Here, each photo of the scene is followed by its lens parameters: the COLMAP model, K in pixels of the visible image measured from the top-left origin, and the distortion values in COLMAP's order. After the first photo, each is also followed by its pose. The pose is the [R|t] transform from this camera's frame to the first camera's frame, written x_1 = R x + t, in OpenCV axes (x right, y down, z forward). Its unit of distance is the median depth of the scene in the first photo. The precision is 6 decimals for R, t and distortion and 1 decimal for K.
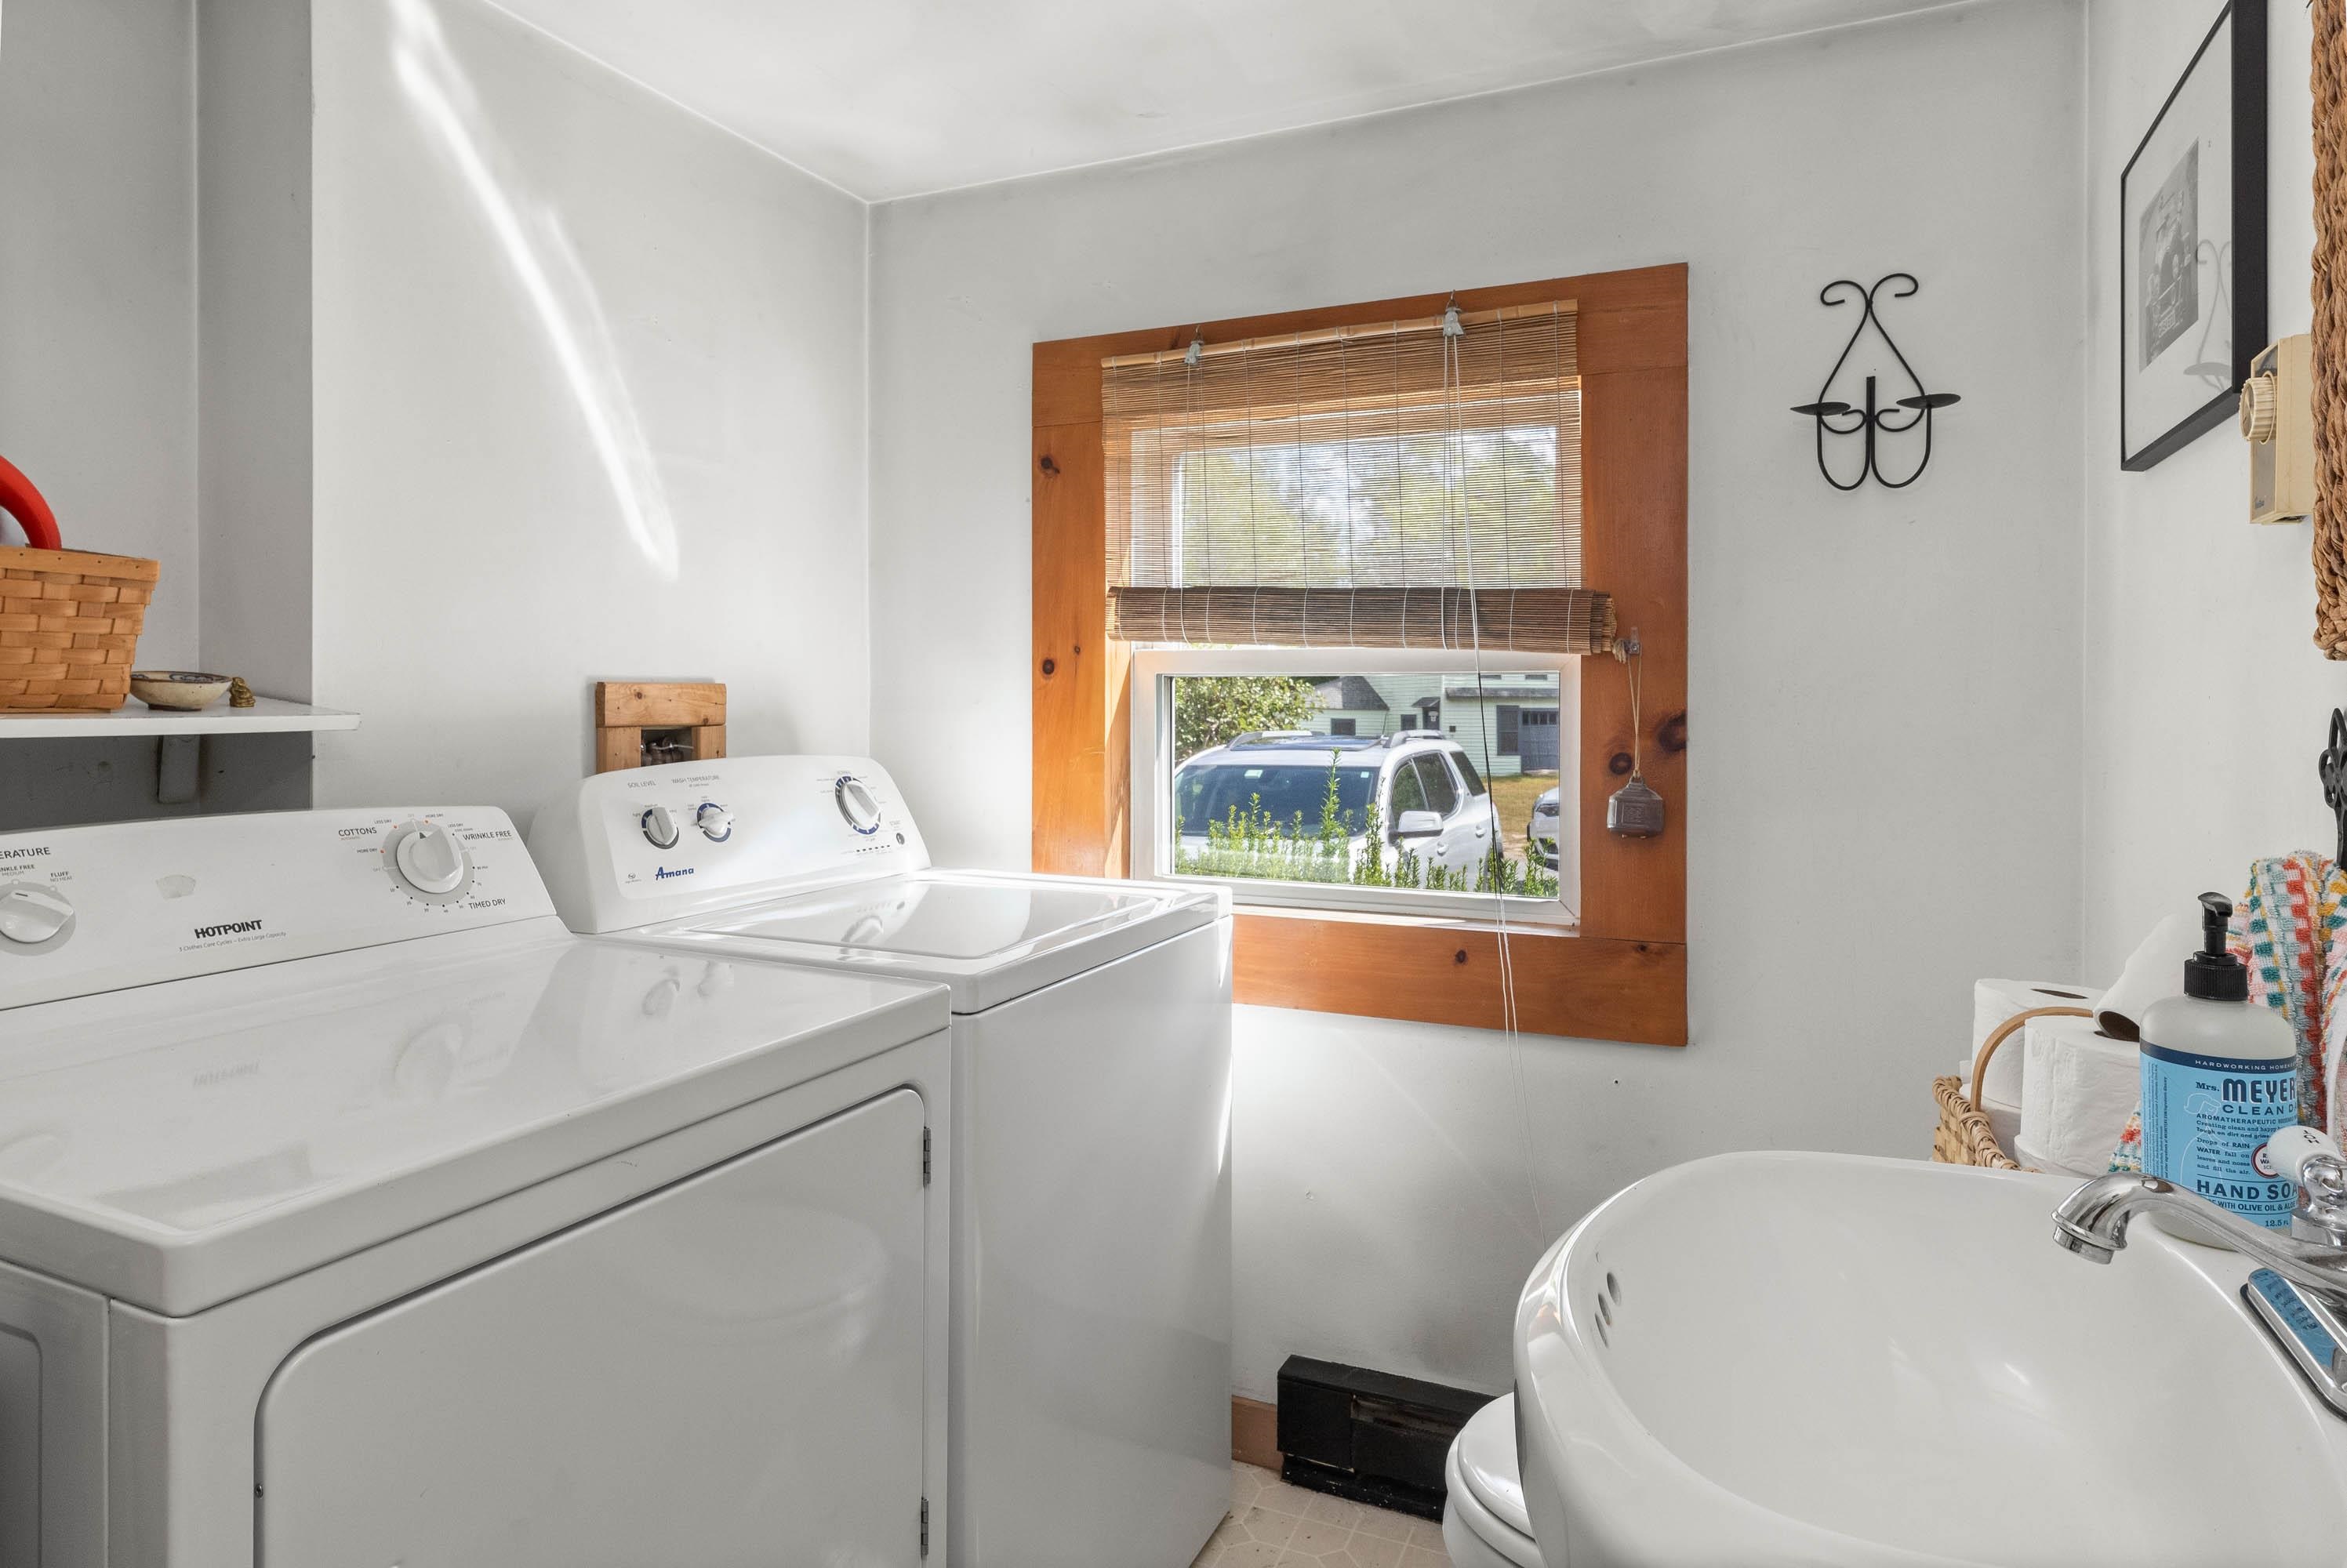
lens RADIAL K [[1414.4, 0, 1173.9], [0, 1414.4, 716.4], [0, 0, 1]] dist [0.001799, 0.000506]
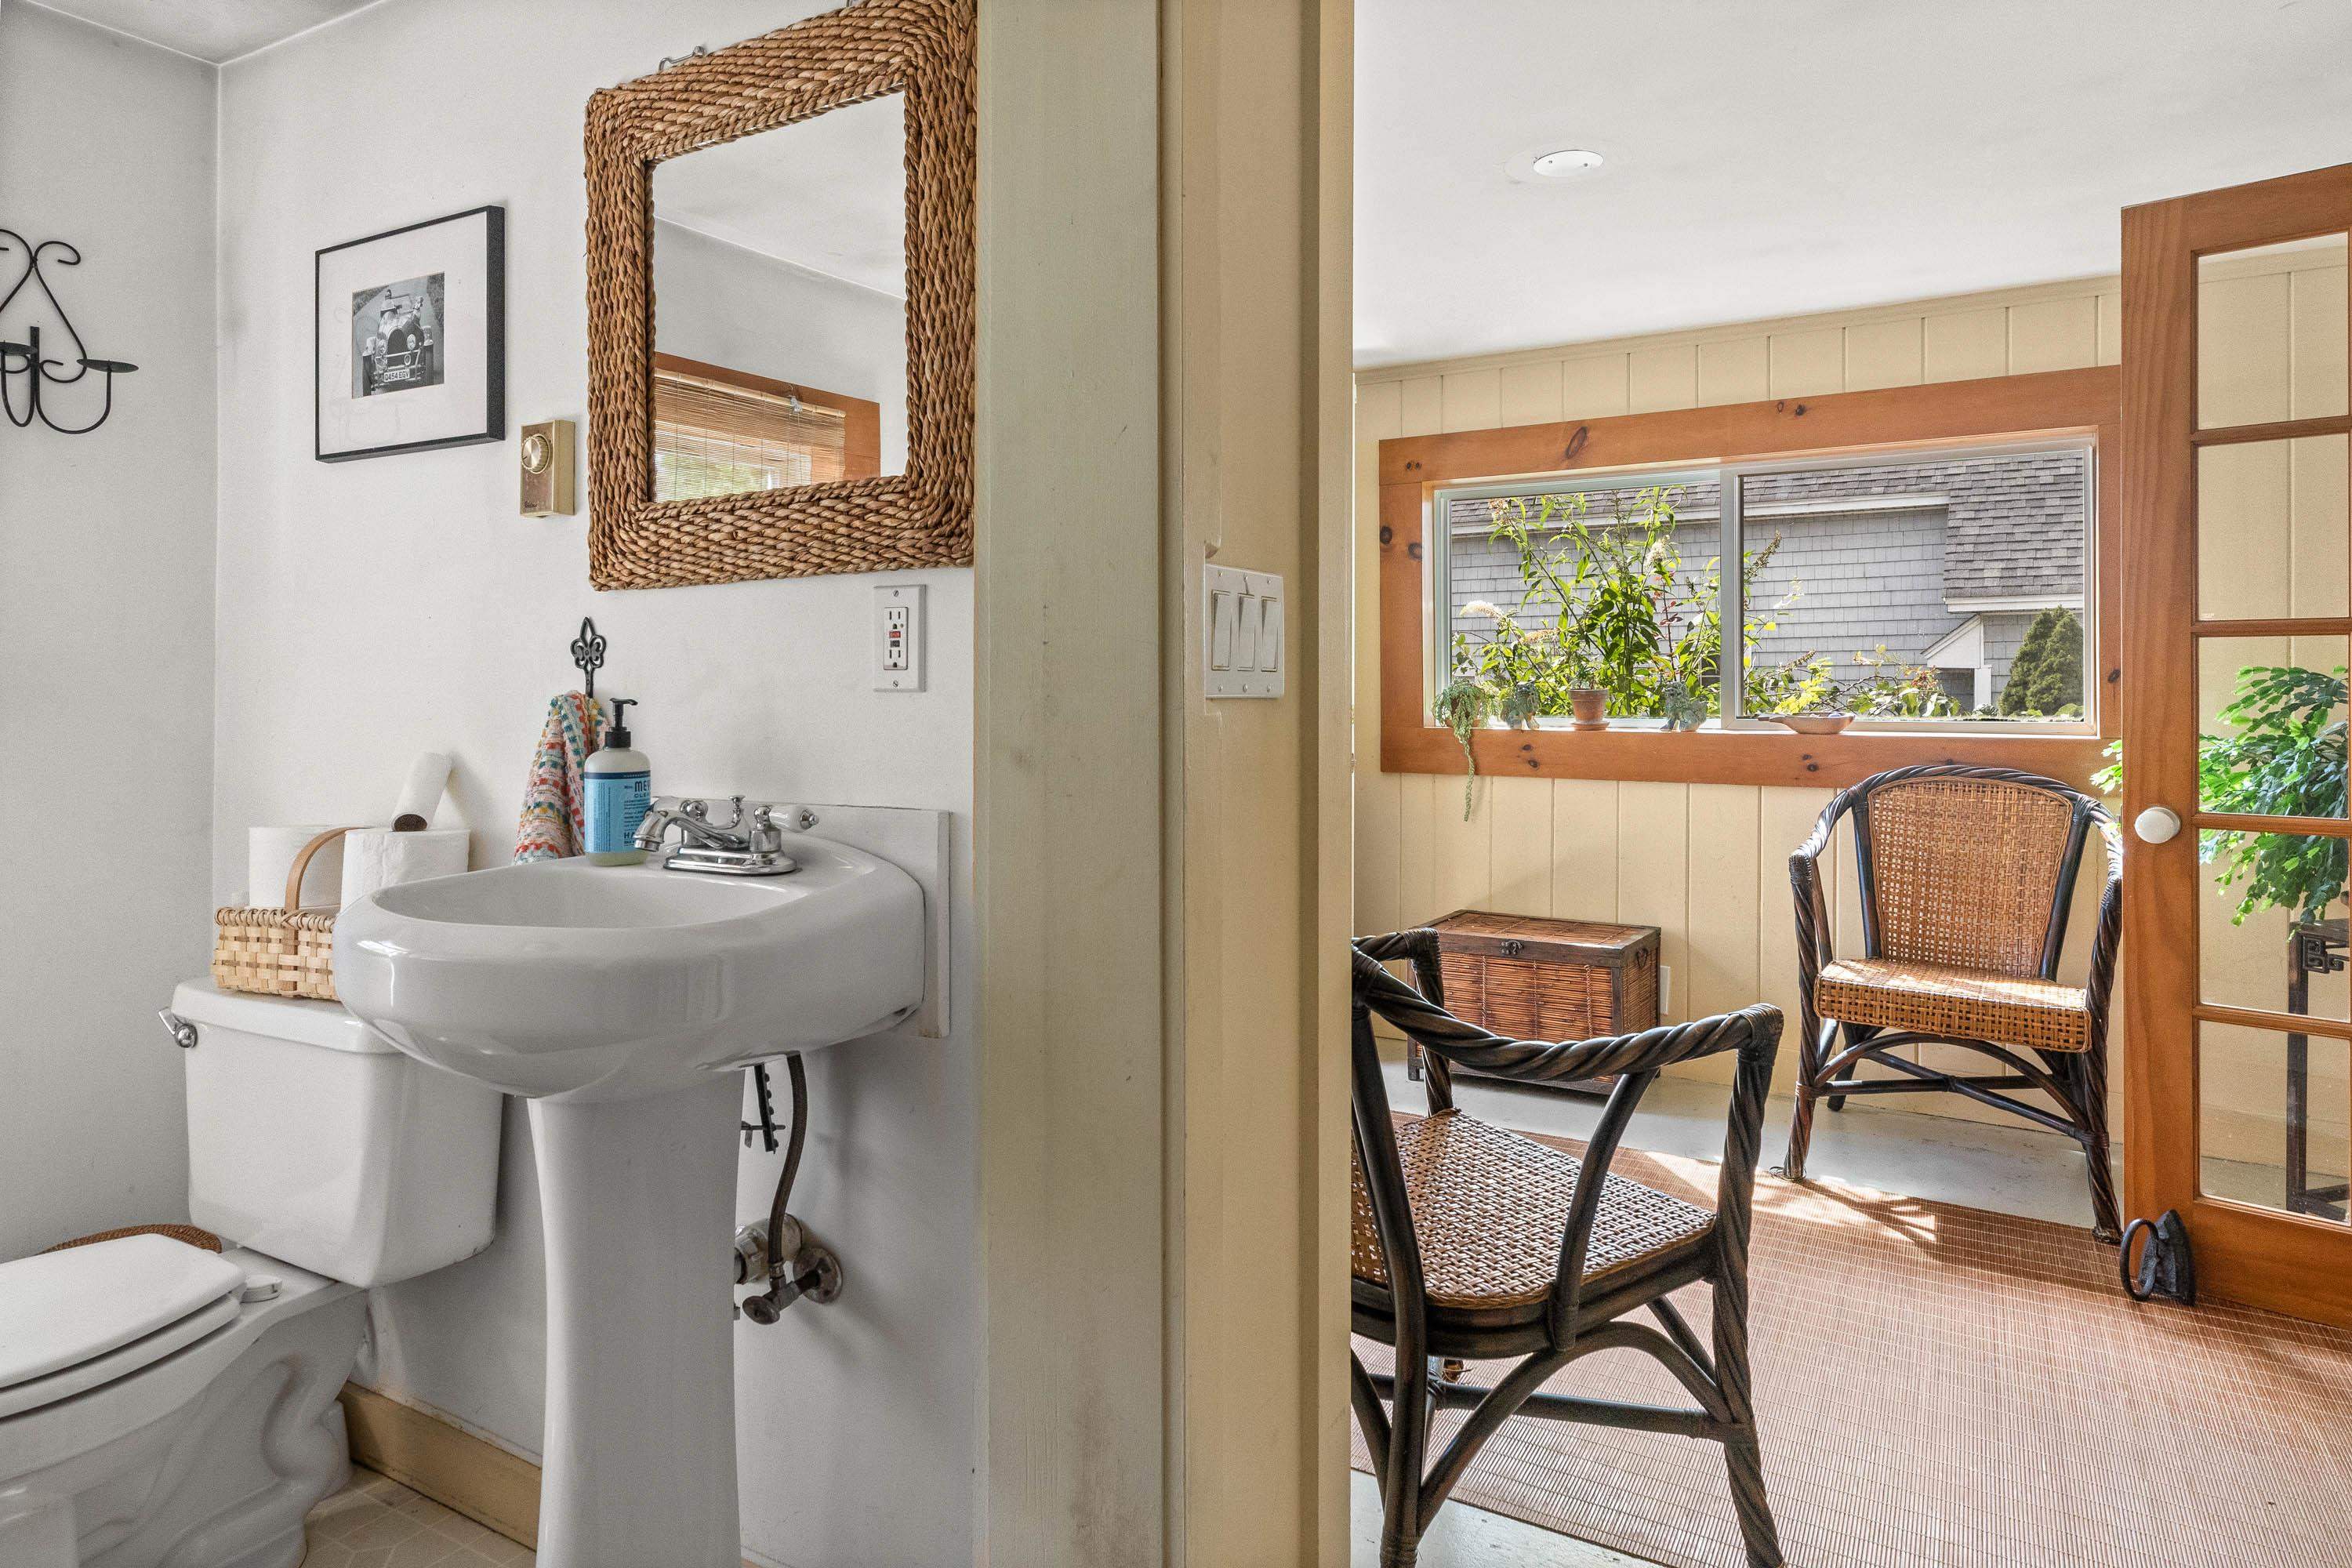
lens RADIAL K [[1417.6, 0, 1176.4], [0, 1417.6, 716.3], [0, 0, 1]] dist [0.001799, 0.000506]
pose [[0.150316, 0.001704, 0.988636, -0.472978], [-0.002314, 0.999996, -0.001372, 0.063217], [-0.988635, -0.002082, 0.150320, -0.045348]]
